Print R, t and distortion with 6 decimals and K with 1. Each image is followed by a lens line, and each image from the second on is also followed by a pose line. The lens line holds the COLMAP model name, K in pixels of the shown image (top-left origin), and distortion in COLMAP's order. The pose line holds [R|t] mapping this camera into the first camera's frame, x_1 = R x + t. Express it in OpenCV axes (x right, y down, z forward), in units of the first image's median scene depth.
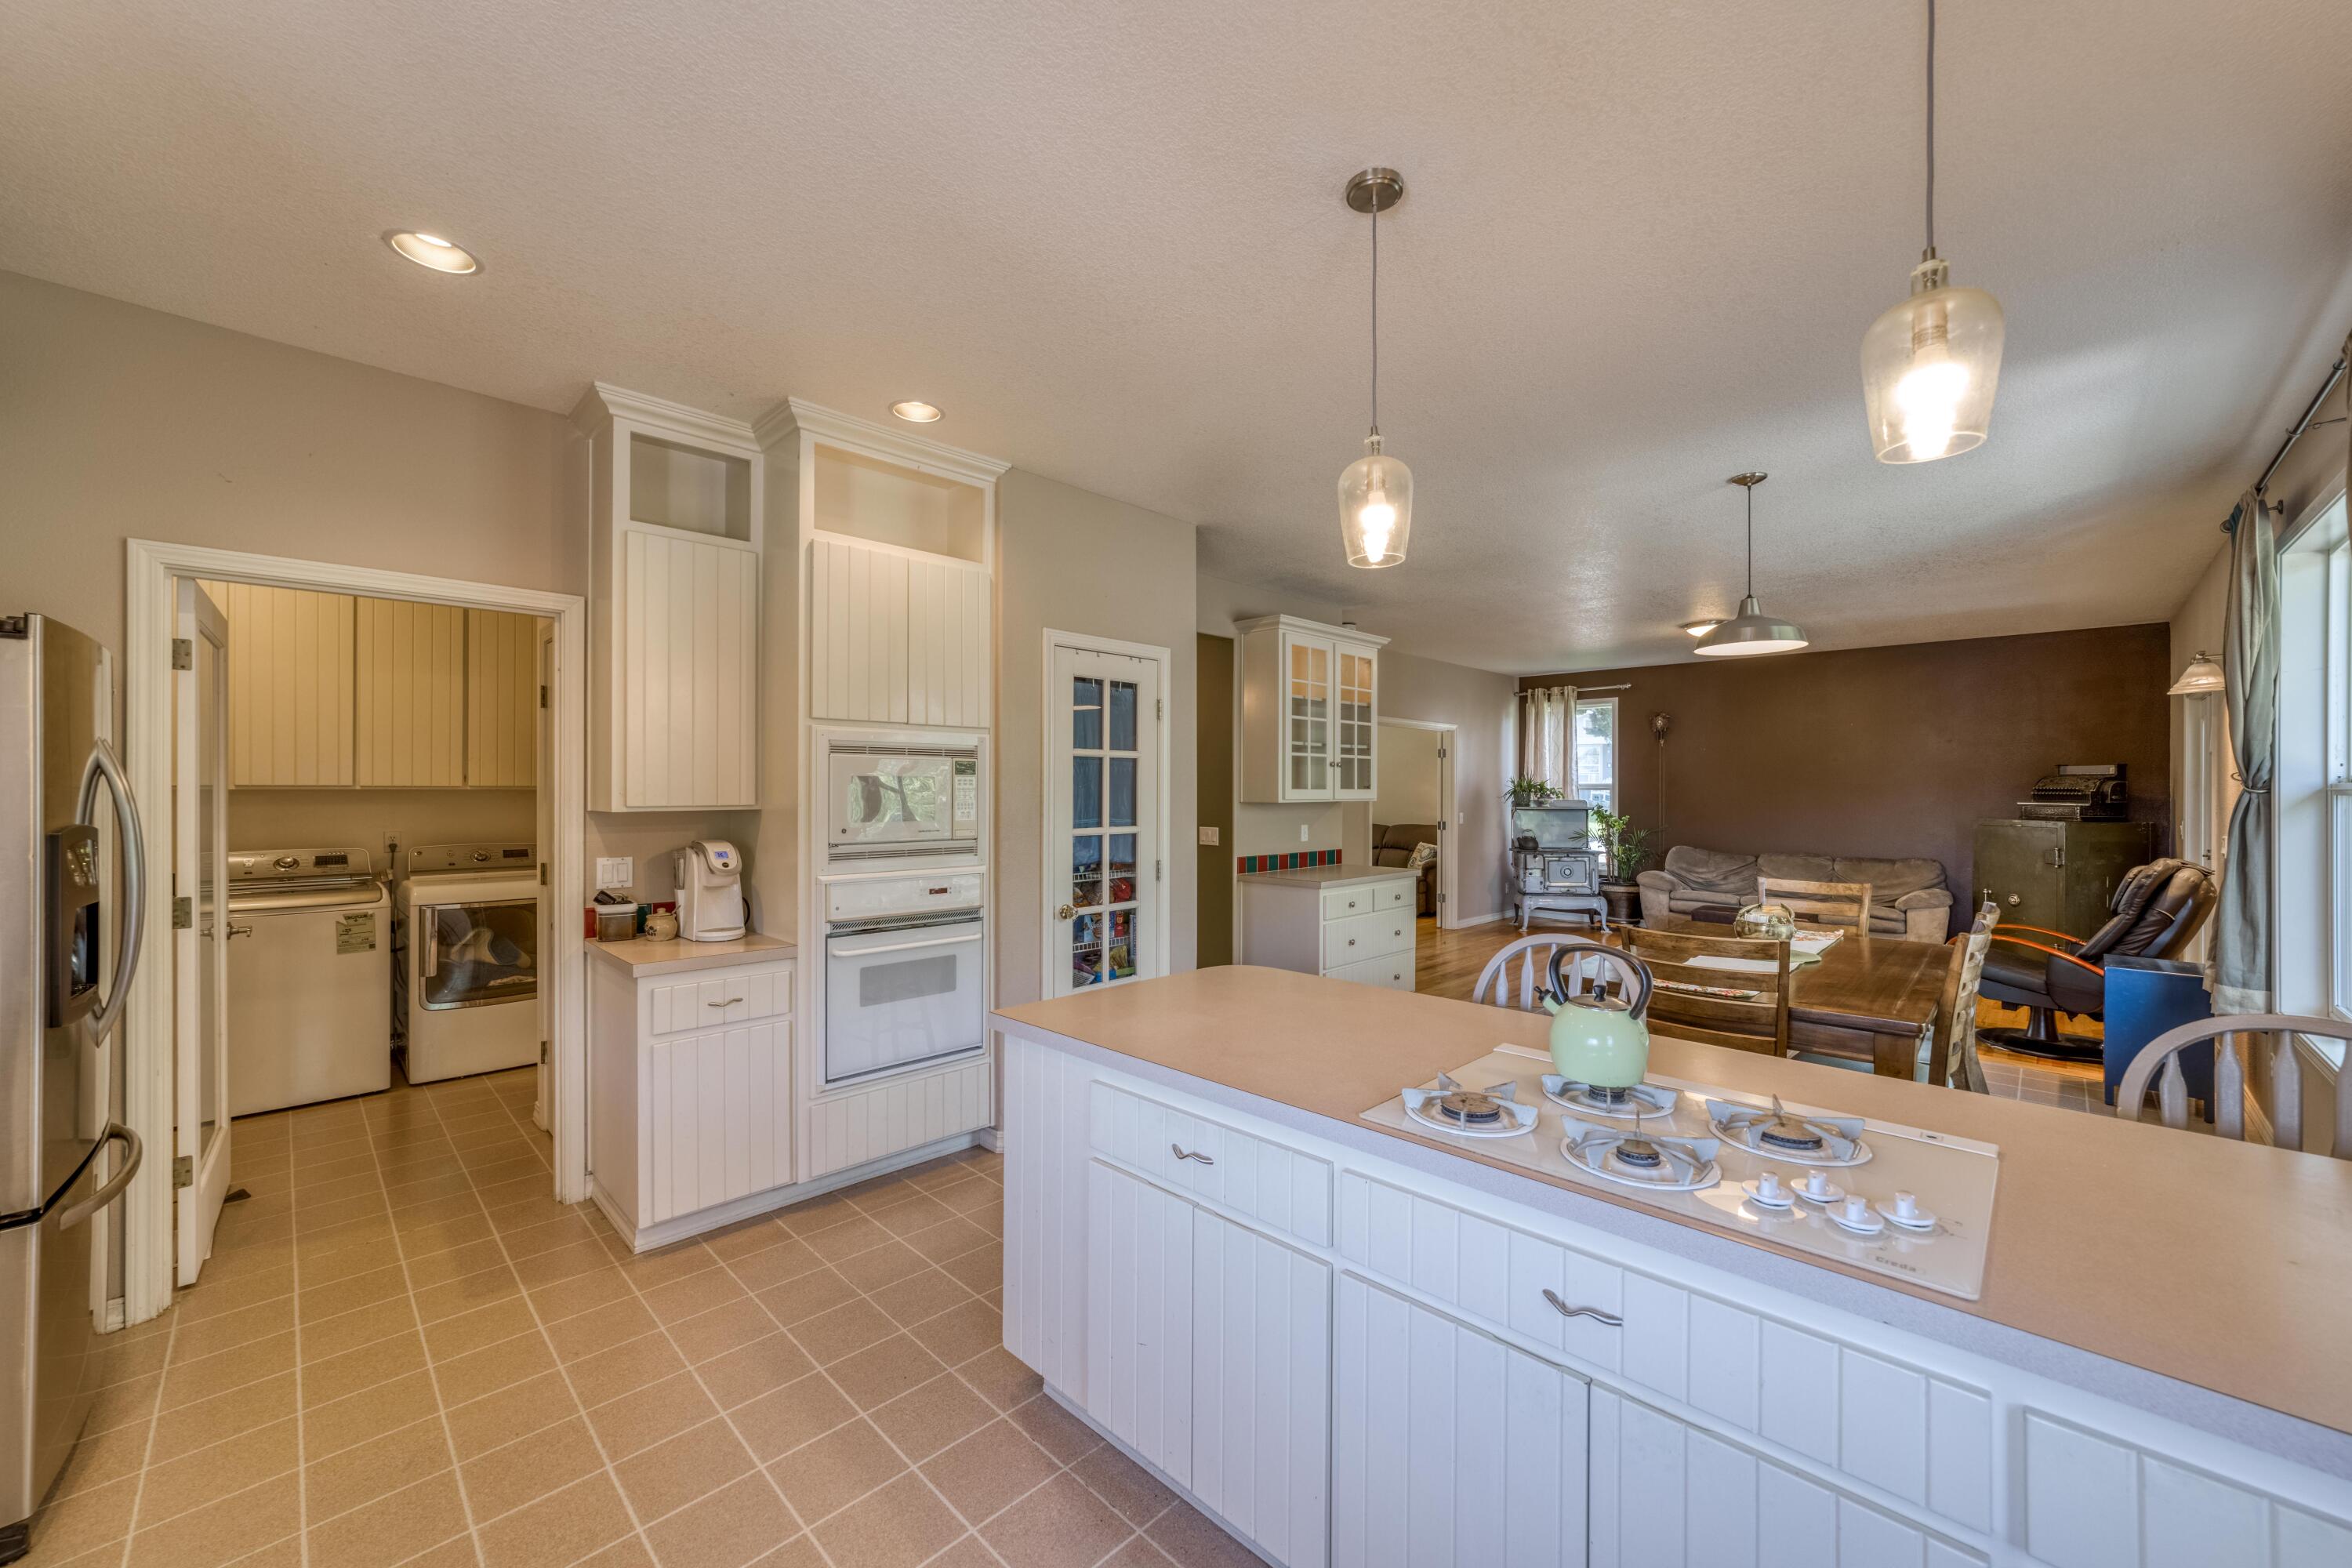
lens RADIAL K [[906.9, 0, 1172.4], [0, 906.9, 787.9], [0, 0, 1]] dist [-0.000162, 0.001376]
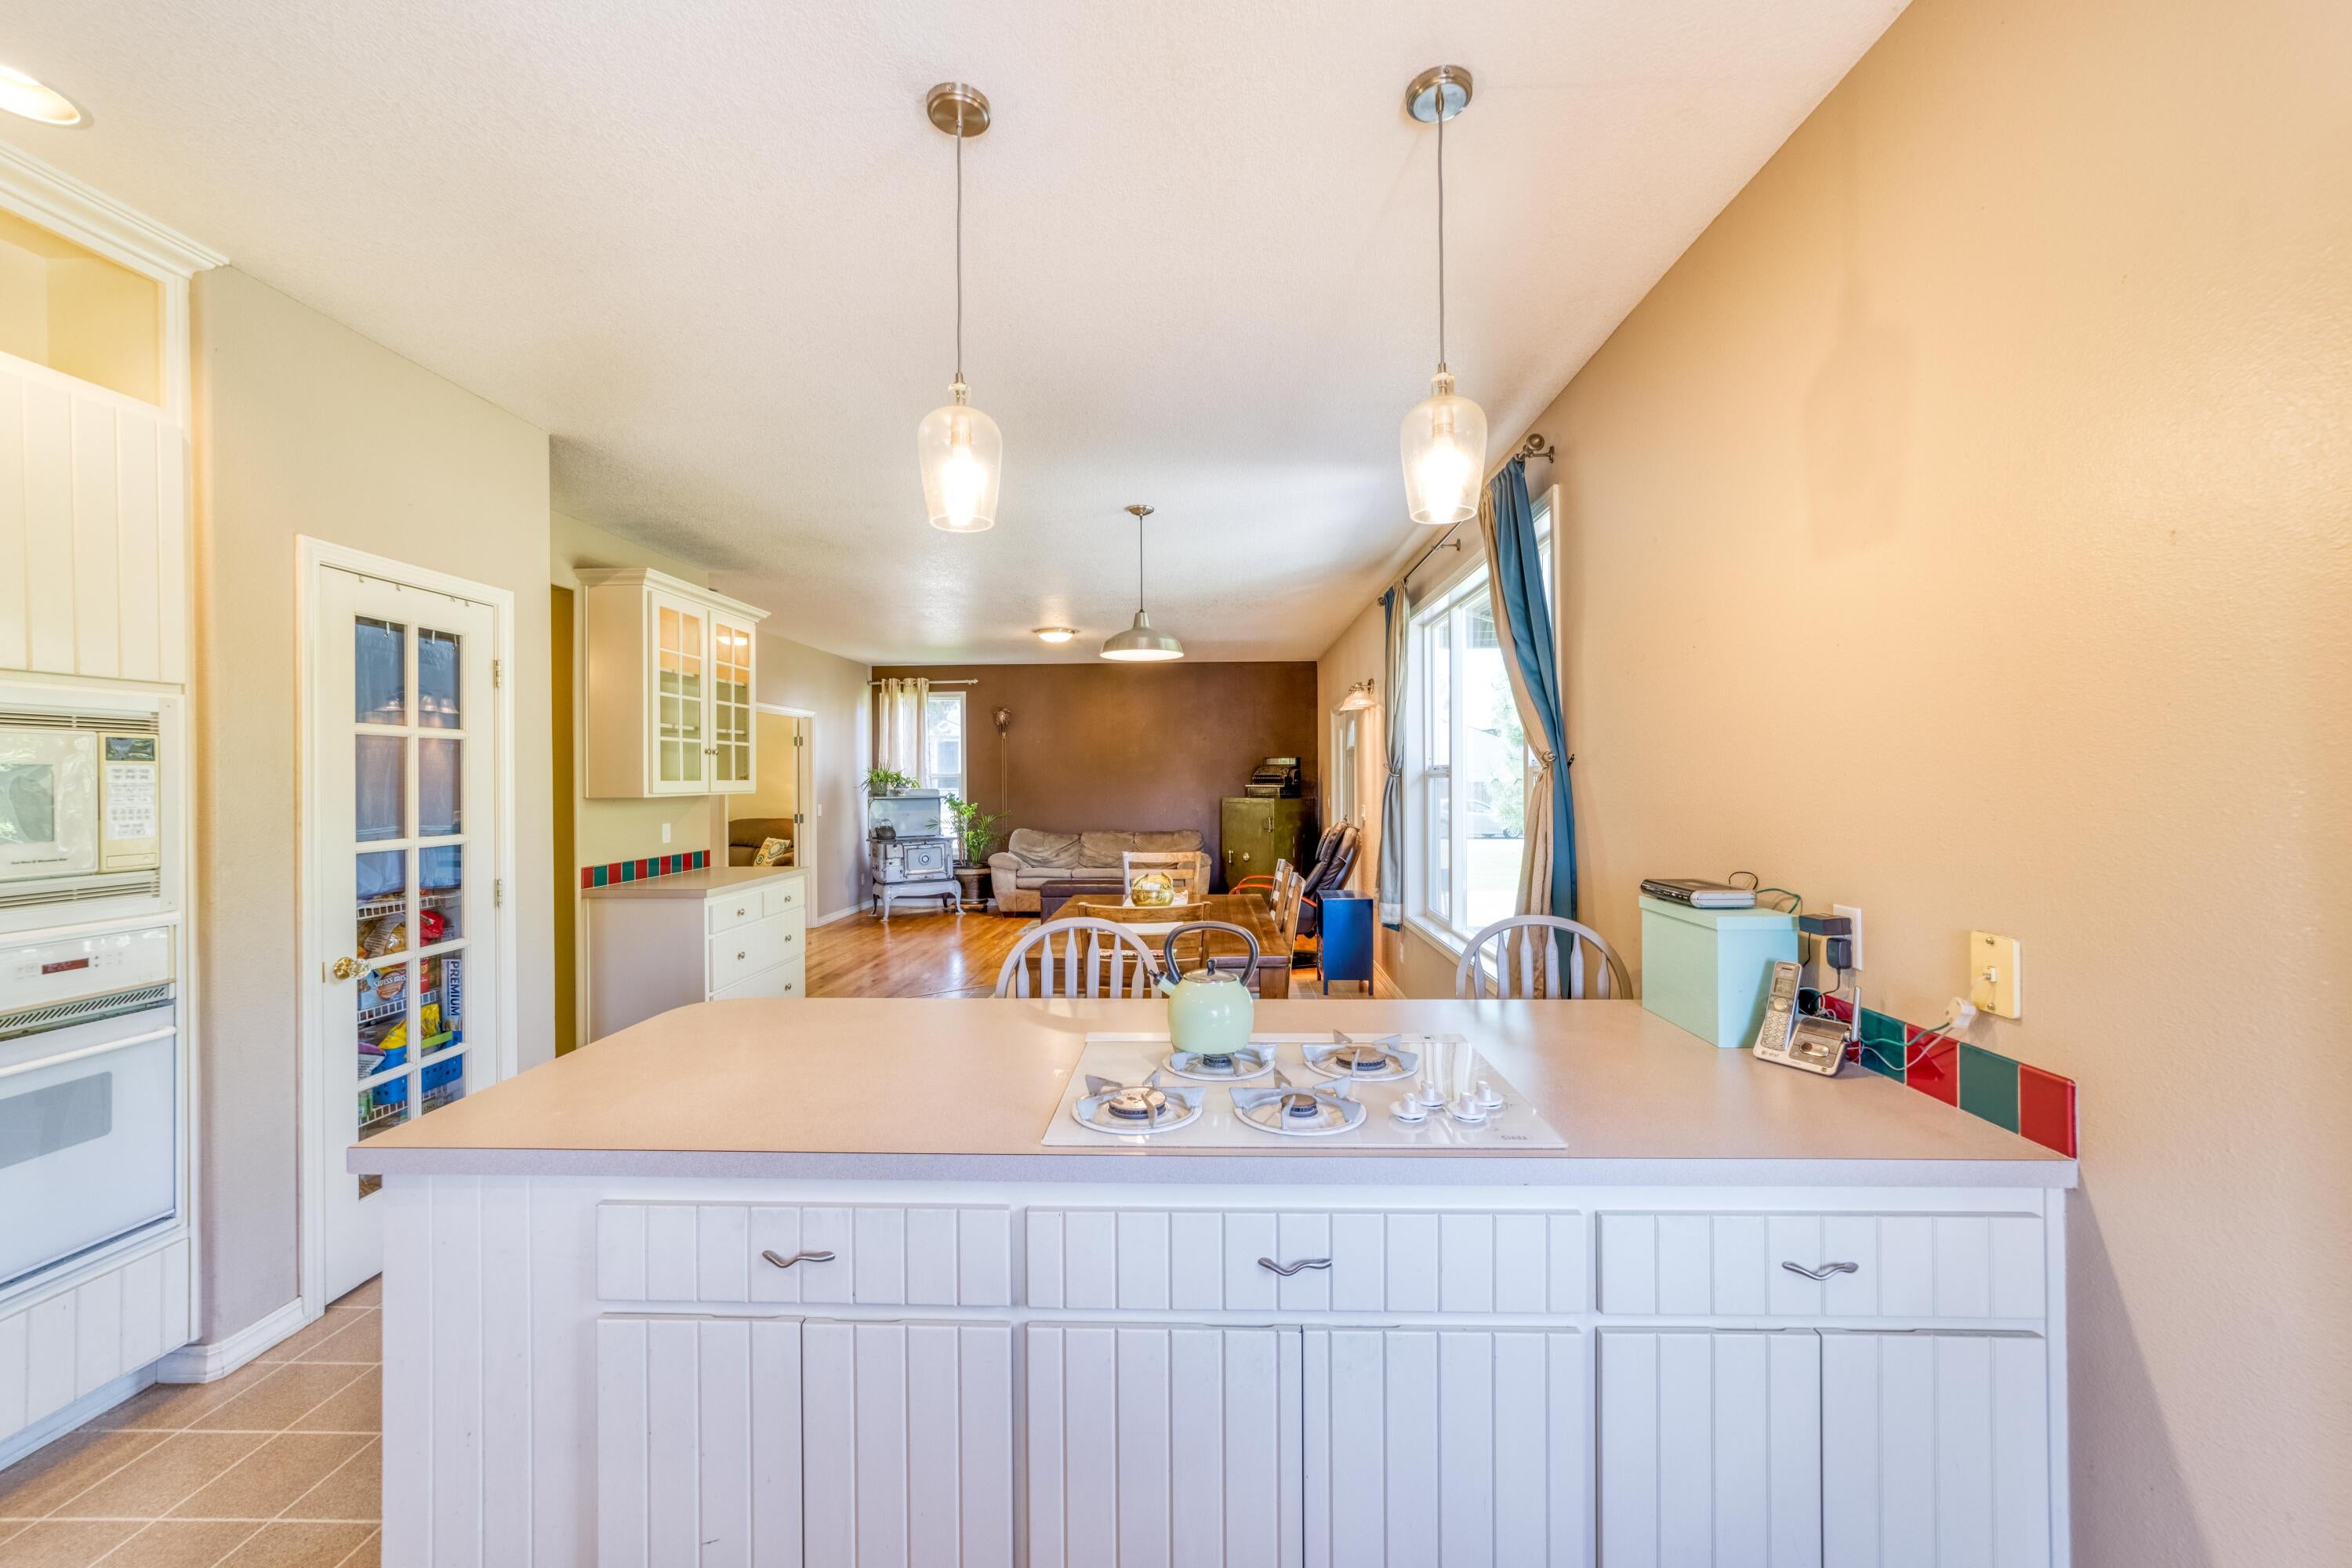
lens RADIAL K [[914.3, 0, 1177.9], [0, 914.3, 778.0], [0, 0, 1]] dist [0.001694, 0.002920]
pose [[0.739181, -0.008265, 0.673456, -0.113459], [0.008374, 0.999960, 0.003080, 0.000121], [-0.673455, 0.003363, 0.739221, 0.091879]]
